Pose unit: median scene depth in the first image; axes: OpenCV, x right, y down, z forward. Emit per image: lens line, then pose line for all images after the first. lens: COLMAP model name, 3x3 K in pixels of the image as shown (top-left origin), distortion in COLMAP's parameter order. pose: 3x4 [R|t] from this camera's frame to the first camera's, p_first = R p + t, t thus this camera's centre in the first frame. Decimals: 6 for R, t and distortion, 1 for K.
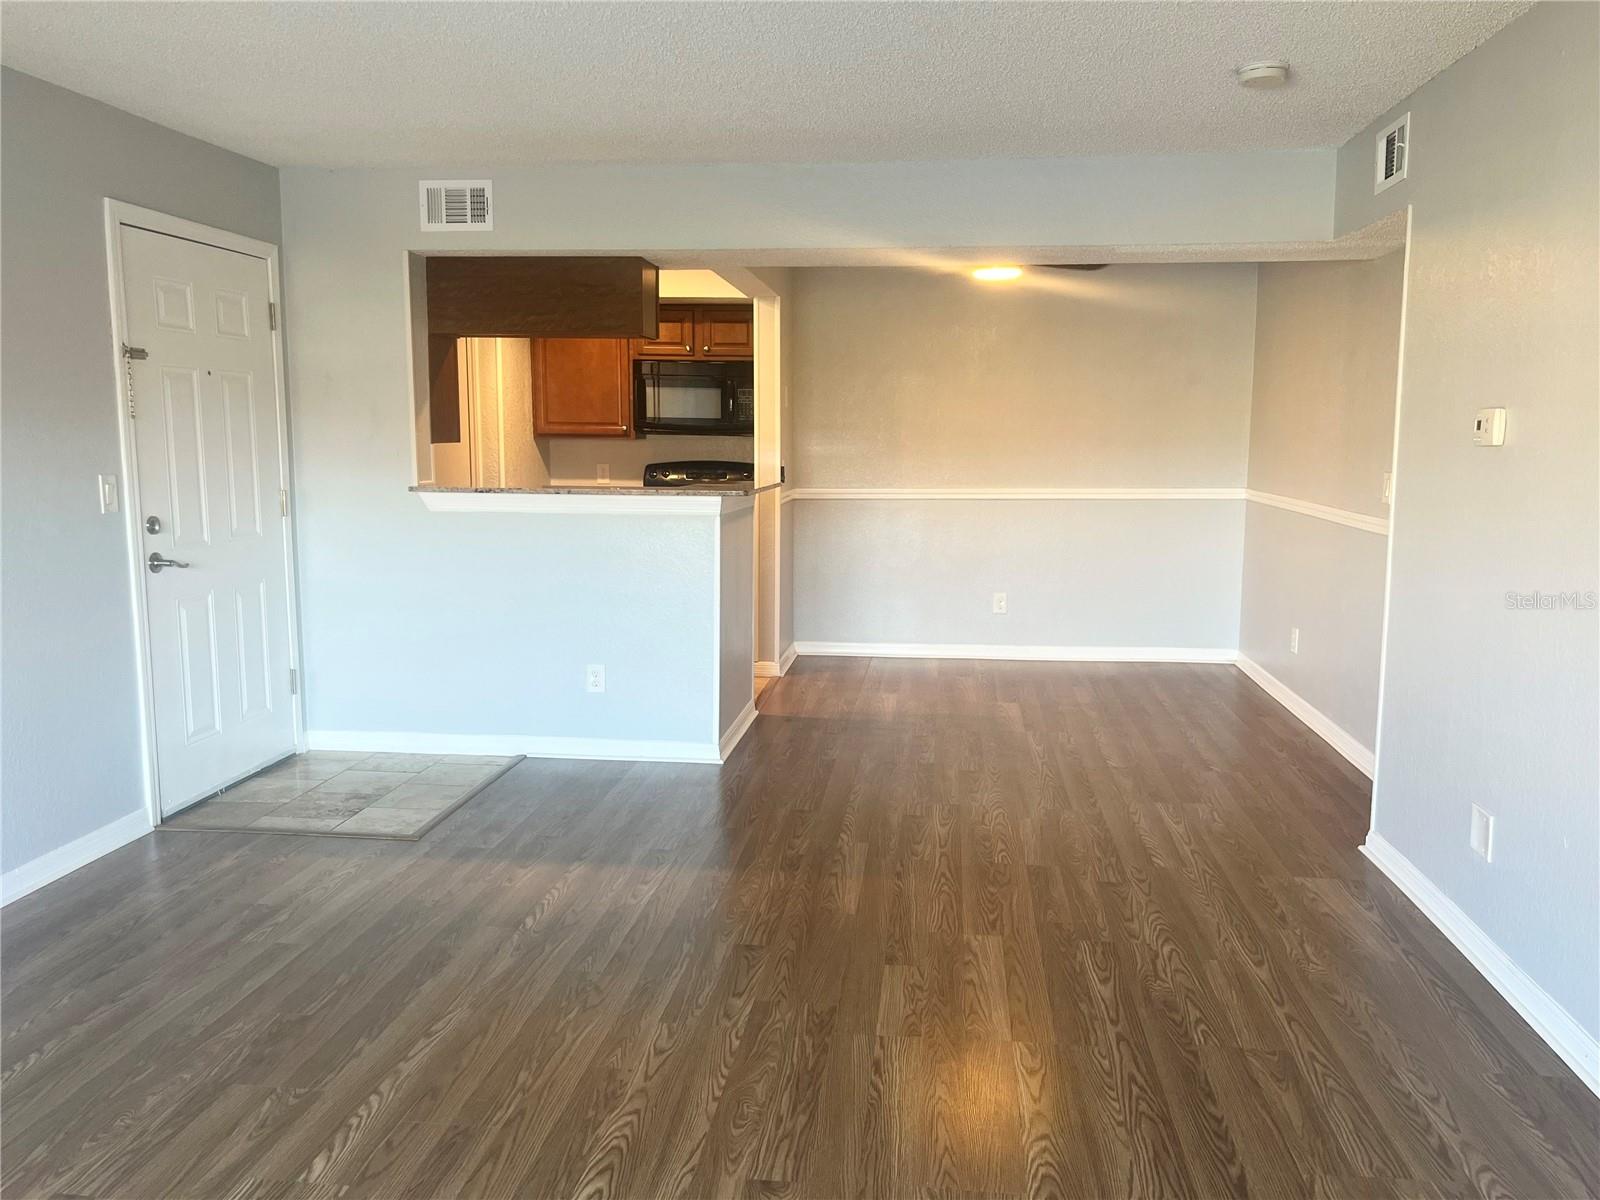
lens RADIAL K [[1225.7, 0, 800.0], [0, 1225.7, 600.0], [0, 0, 1]] dist [-0.091913, -0.002677]
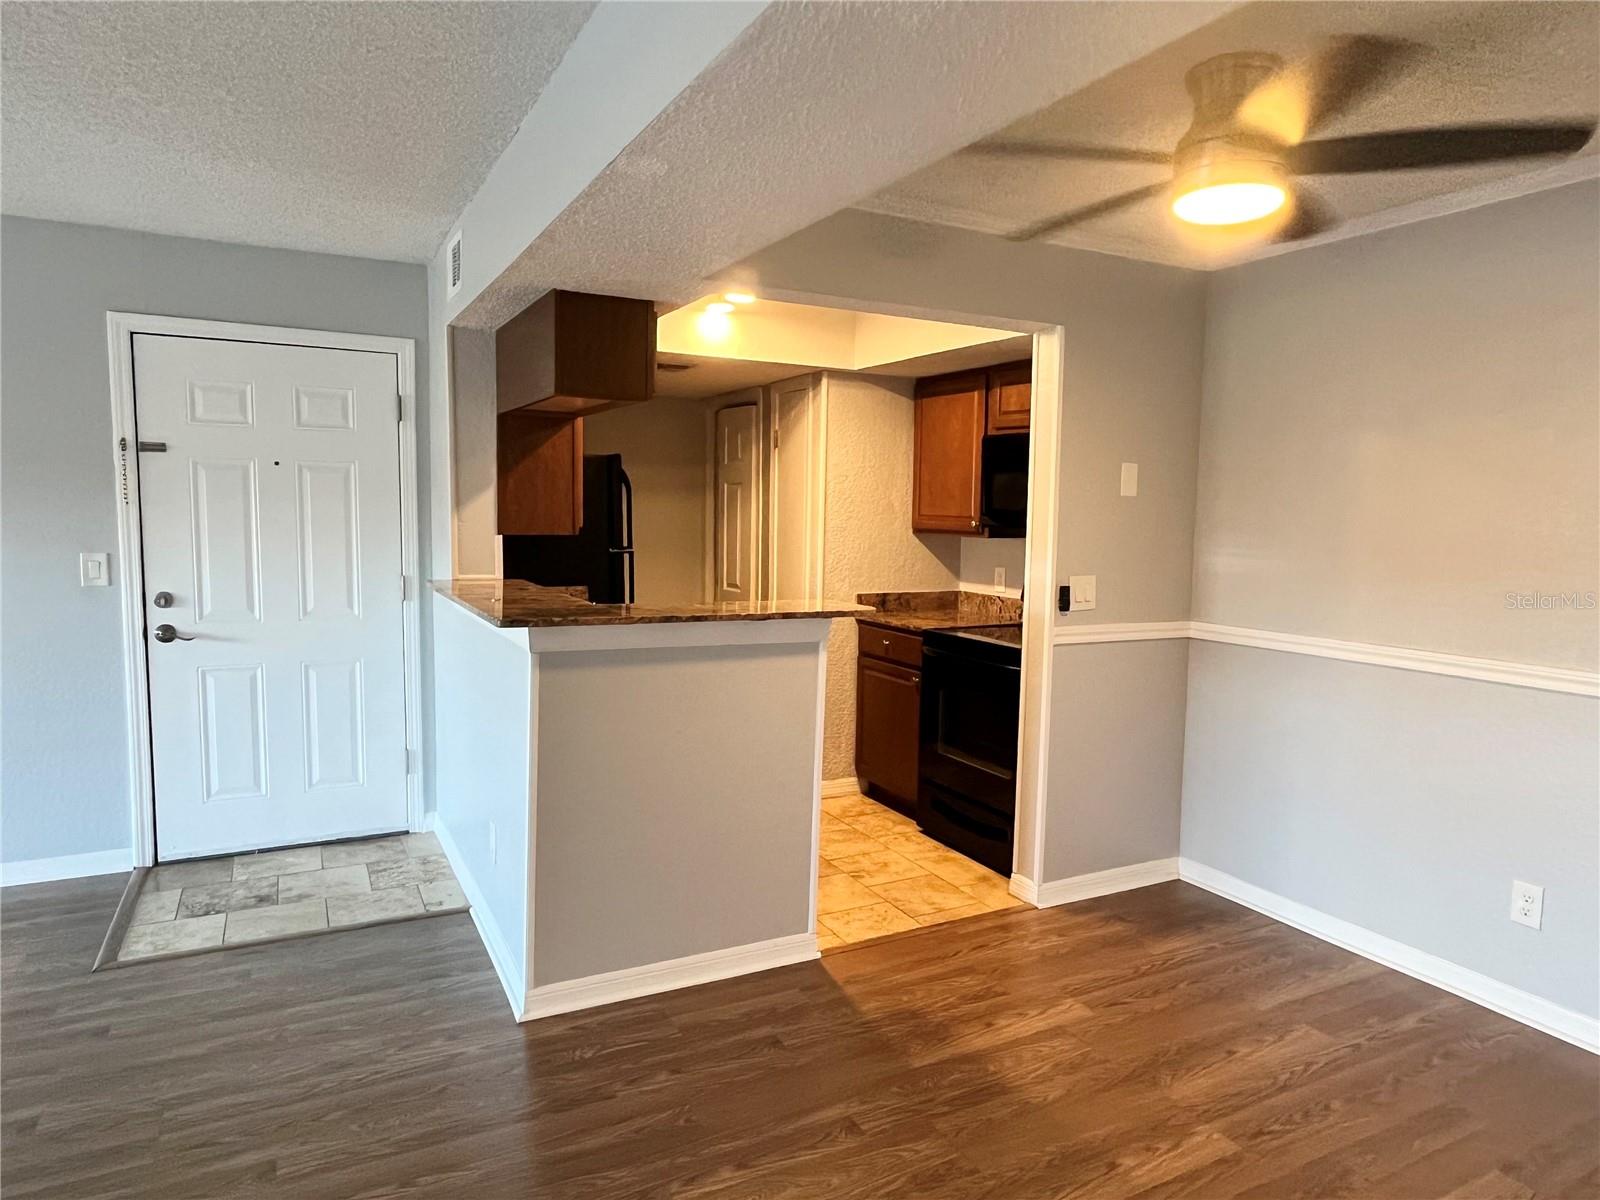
lens RADIAL K [[997.1, 0, 800.0], [0, 997.1, 600.0], [0, 0, 1]] dist [0.008199, 0.001785]
pose [[0.561960, 0.080410, -0.823247, 0.480710], [-0.125752, 0.992000, 0.011053, -0.126921], [0.817550, 0.097314, 0.567576, 0.817816]]
